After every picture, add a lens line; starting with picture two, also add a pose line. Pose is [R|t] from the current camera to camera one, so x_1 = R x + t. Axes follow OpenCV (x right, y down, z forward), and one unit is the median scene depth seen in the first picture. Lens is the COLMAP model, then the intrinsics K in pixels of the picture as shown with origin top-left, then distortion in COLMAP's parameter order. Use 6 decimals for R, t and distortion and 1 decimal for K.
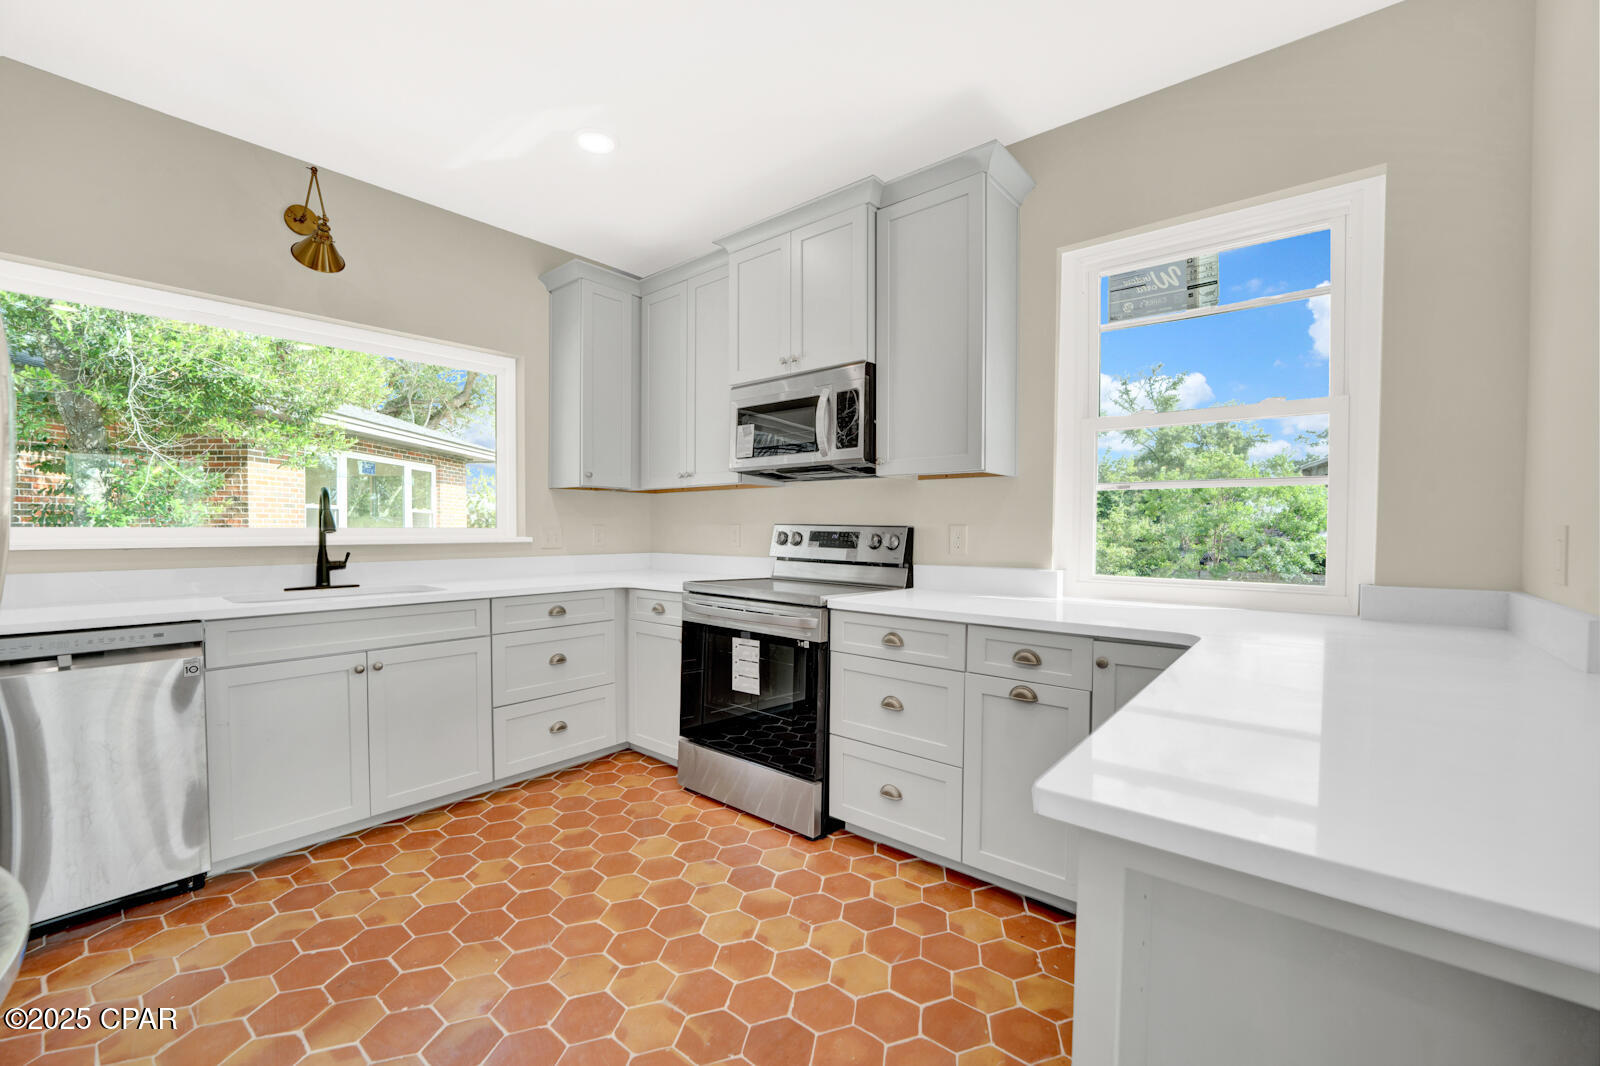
lens RADIAL K [[652.0, 0, 791.5], [0, 652.0, 544.4], [0, 0, 1]] dist [-0.023773, 0.000486]
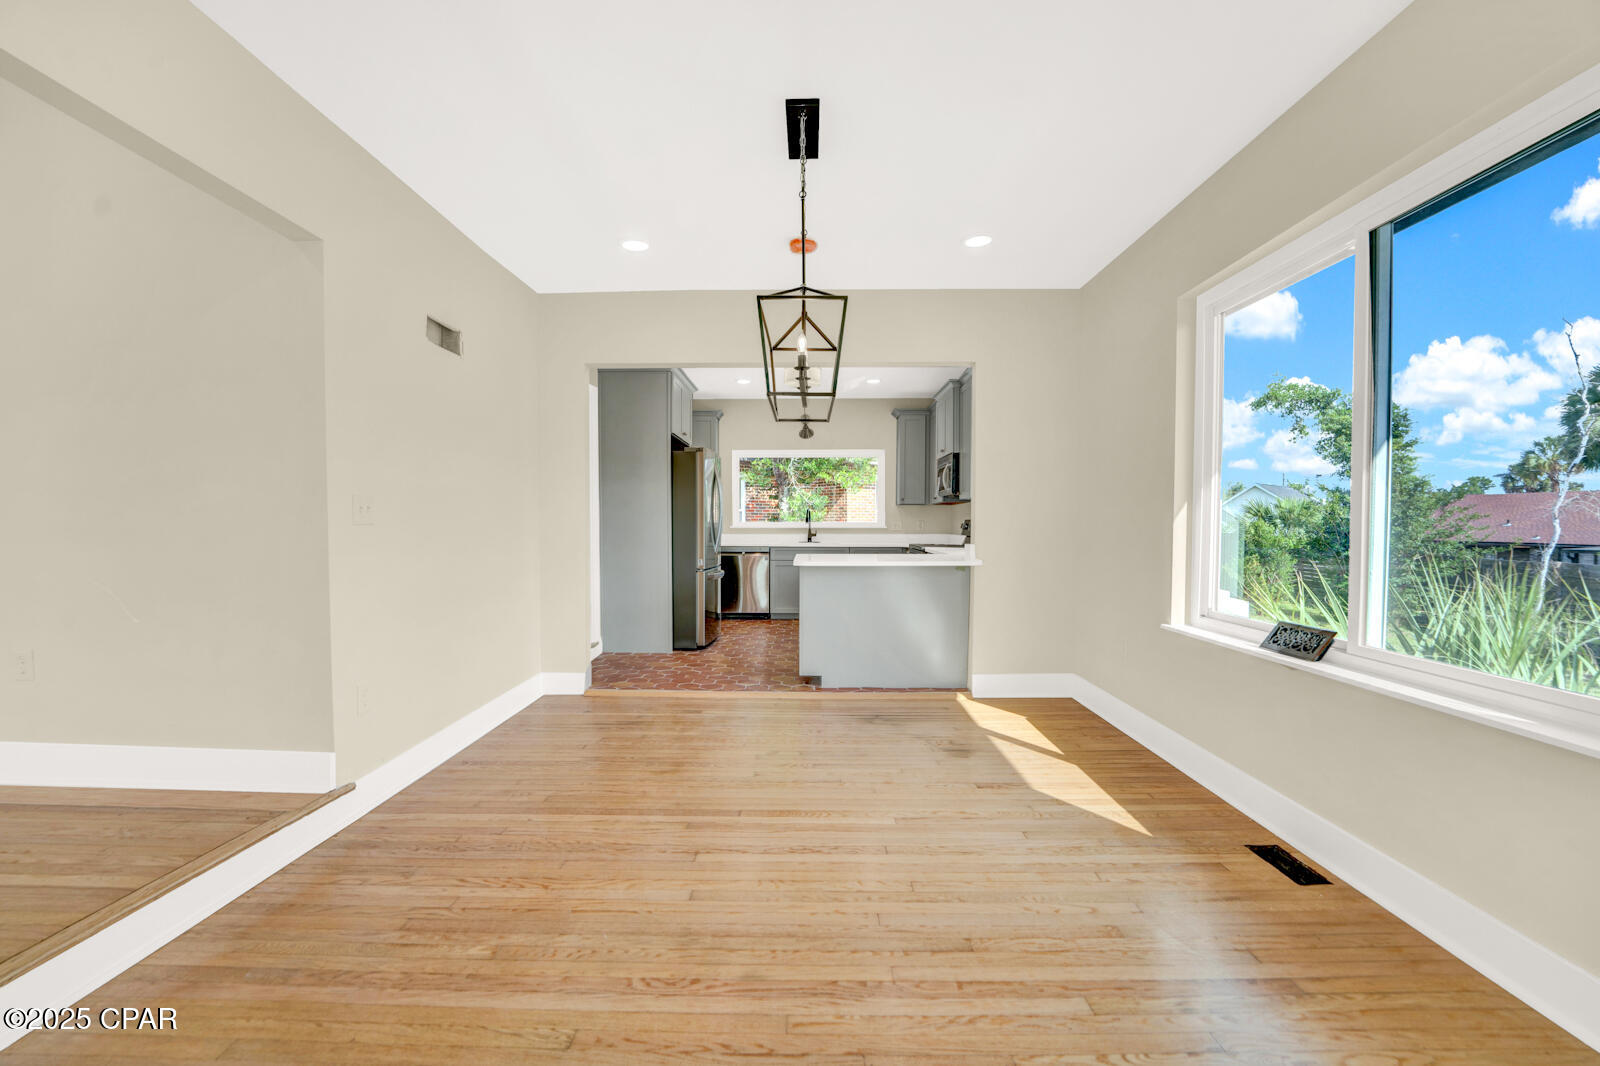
lens RADIAL K [[652.0, 0, 791.5], [0, 652.0, 544.4], [0, 0, 1]] dist [-0.023773, 0.000486]
pose [[0.627184, 0.022112, -0.778557, 1.483696], [-0.019795, 0.999727, 0.012448, 0.039991], [0.778620, 0.007604, 0.627450, -0.903732]]
